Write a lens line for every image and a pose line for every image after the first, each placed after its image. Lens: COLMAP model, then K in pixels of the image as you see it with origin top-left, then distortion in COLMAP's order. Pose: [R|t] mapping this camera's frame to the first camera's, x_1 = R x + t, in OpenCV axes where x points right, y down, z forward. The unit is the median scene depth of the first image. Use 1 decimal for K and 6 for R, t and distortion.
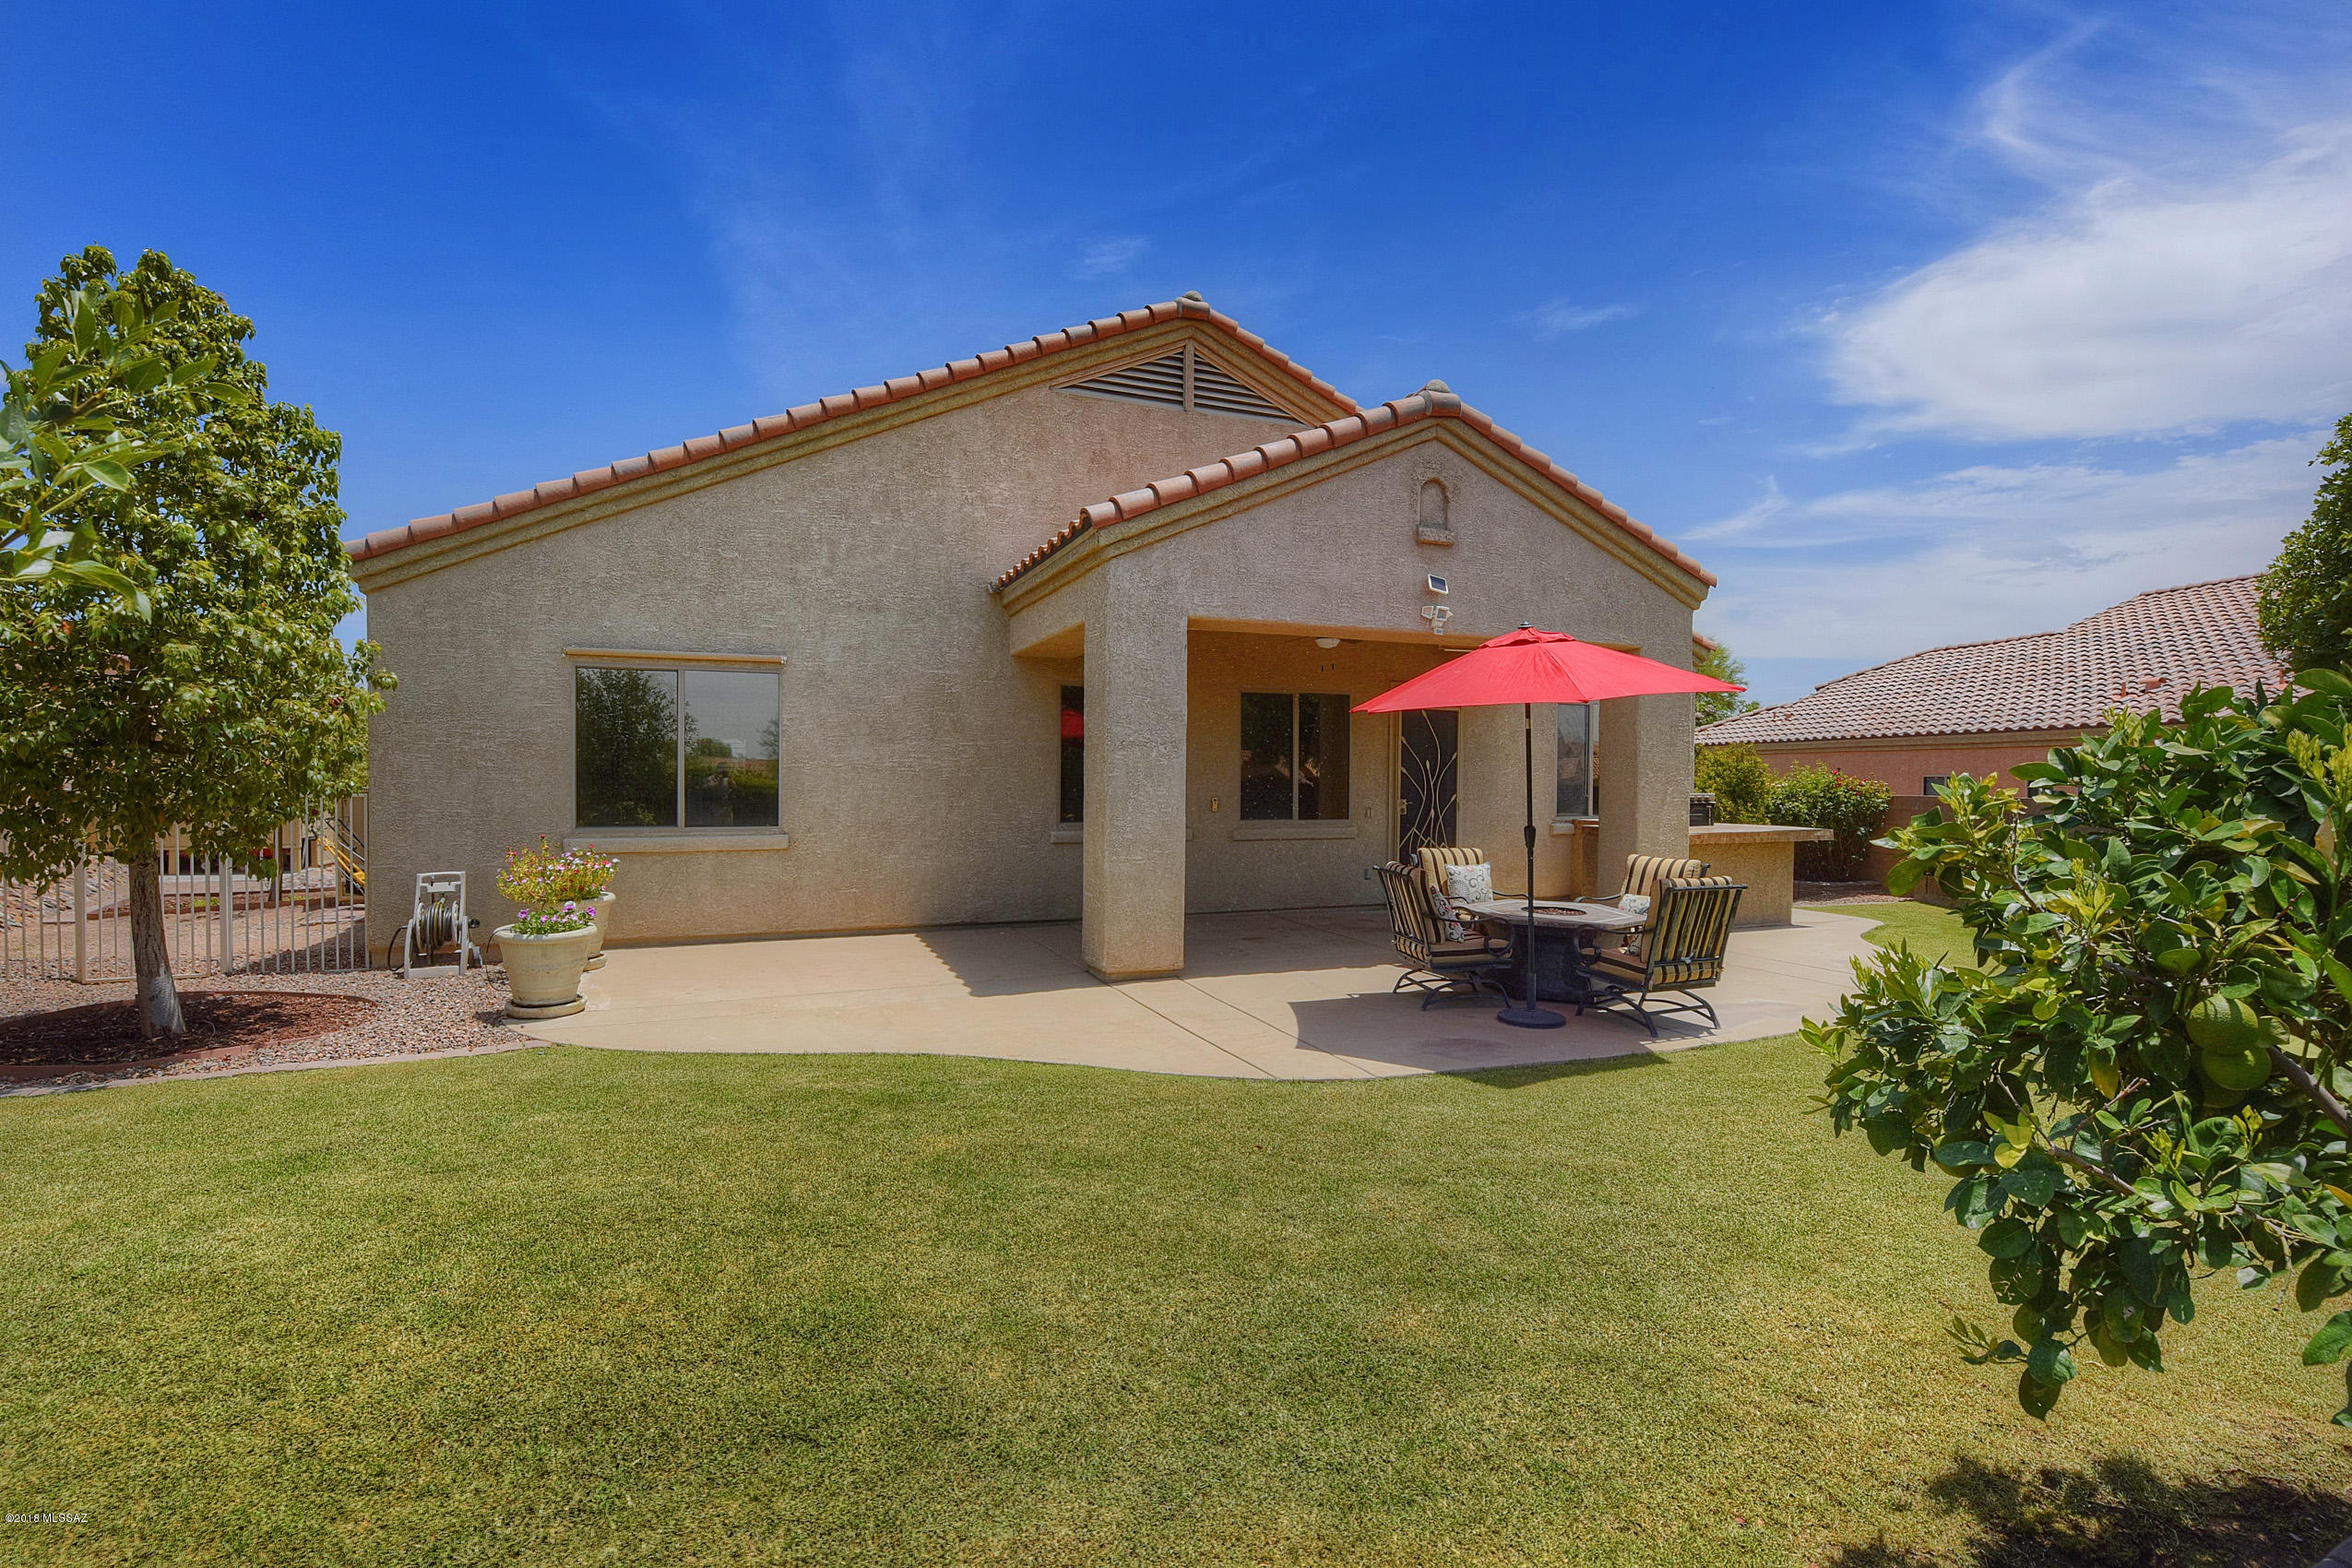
lens RADIAL K [[1078.1, 0, 1156.9], [0, 1078.1, 784.5], [0, 0, 1]] dist [-0.008476, -0.005616]
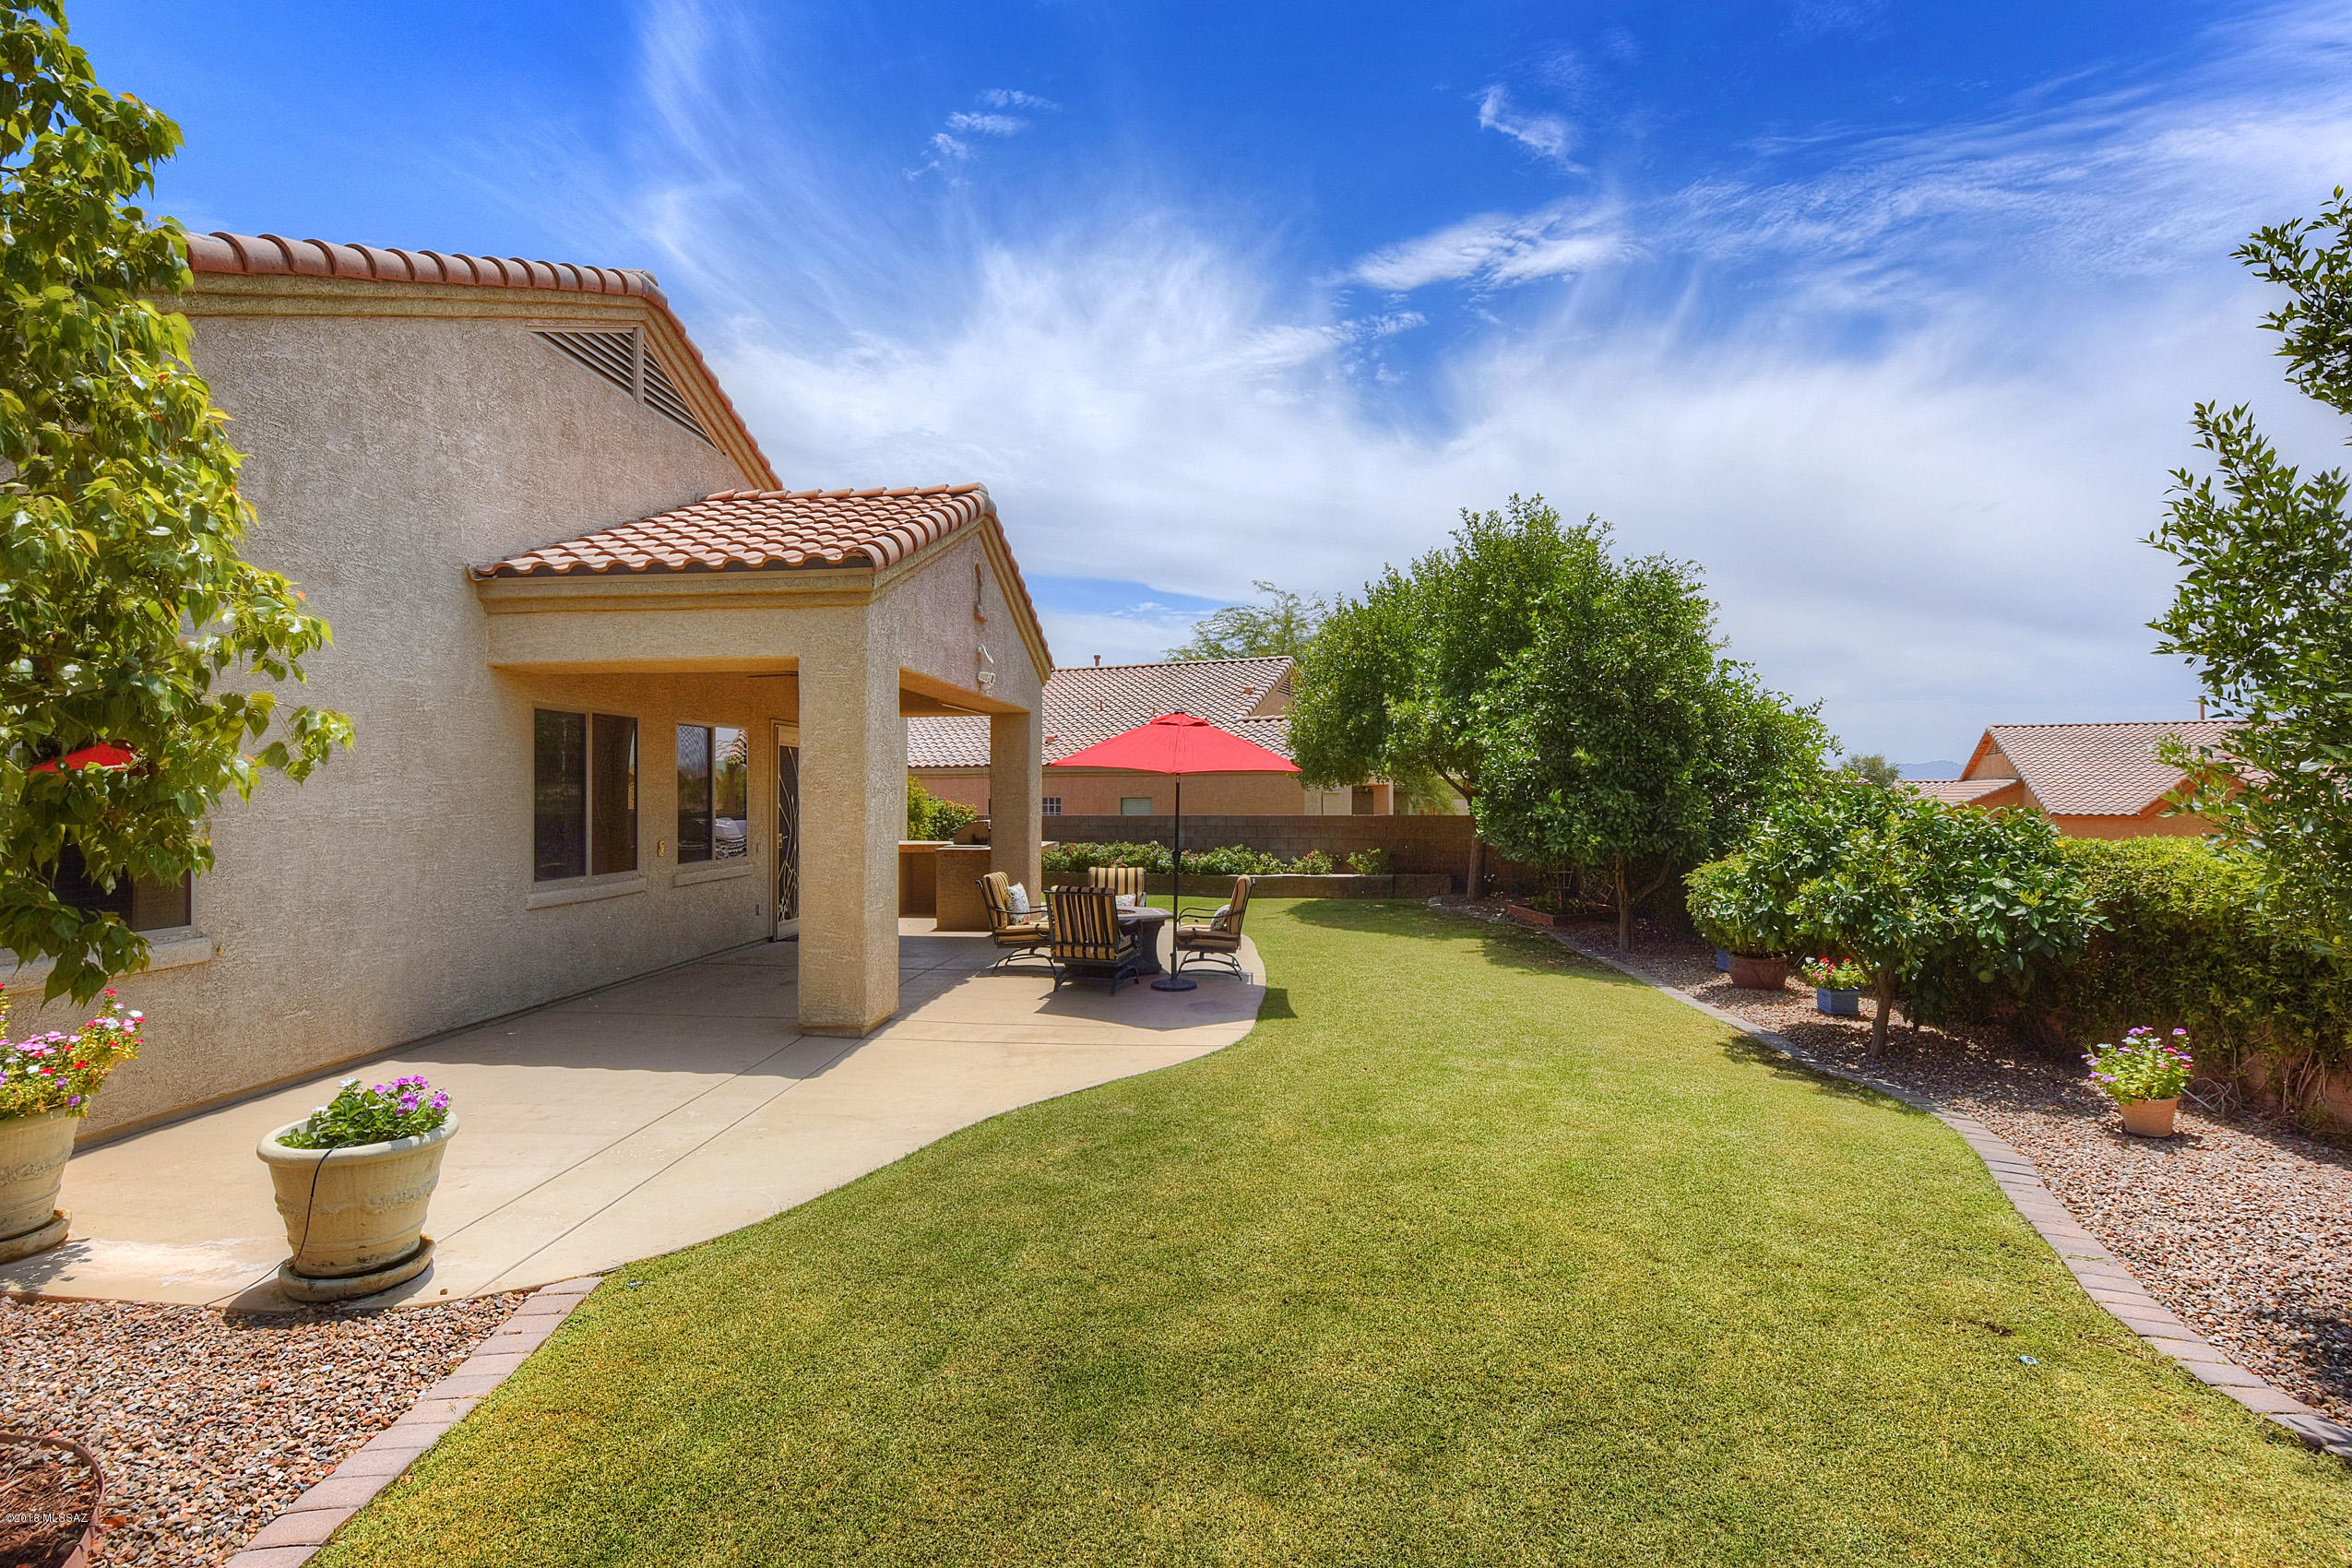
lens RADIAL K [[1078.1, 0, 1150.4], [0, 1078.1, 781.6], [0, 0, 1]] dist [-0.008476, -0.005616]
pose [[0.446748, 0.000465, 0.894660, -0.609102], [0.015393, 0.999848, -0.008207, -0.025542], [-0.894527, 0.017438, 0.446673, 0.256542]]
